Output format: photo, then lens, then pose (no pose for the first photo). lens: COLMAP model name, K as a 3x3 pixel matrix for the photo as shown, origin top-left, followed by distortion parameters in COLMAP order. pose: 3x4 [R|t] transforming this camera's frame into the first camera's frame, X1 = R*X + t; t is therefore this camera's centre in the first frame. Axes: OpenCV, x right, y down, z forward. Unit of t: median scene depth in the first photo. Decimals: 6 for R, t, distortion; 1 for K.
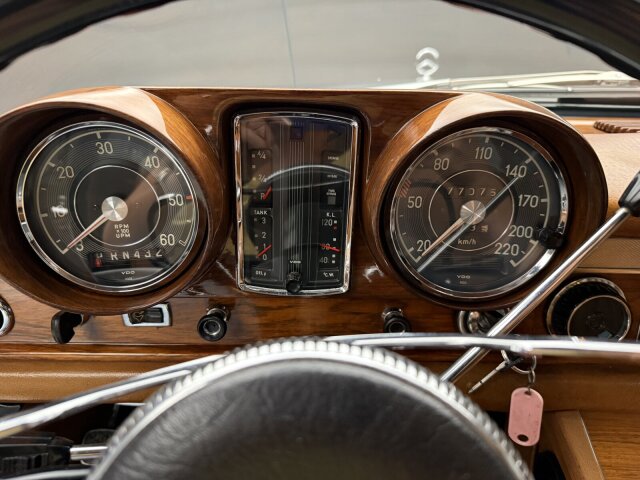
lens RADIAL K [[458.2, 0, 320.0], [0, 458.2, 243.7], [0, 0, 1]] dist [0.051043, -0.104641]
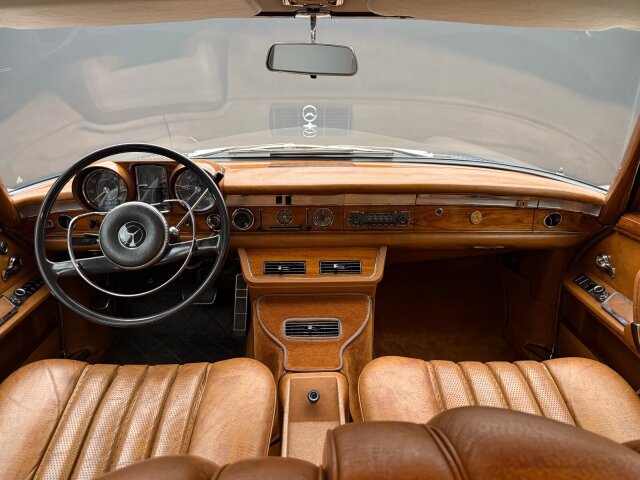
lens RADIAL K [[456.6, 0, 323.3], [0, 456.6, 239.6], [0, 0, 1]] dist [0.095304, -0.166095]
pose [[0.999391, -0.019533, 0.028914, 0.745537], [0.020832, 0.998754, -0.045353, 0.335449], [-0.027992, 0.045928, 0.998552, -1.746803]]
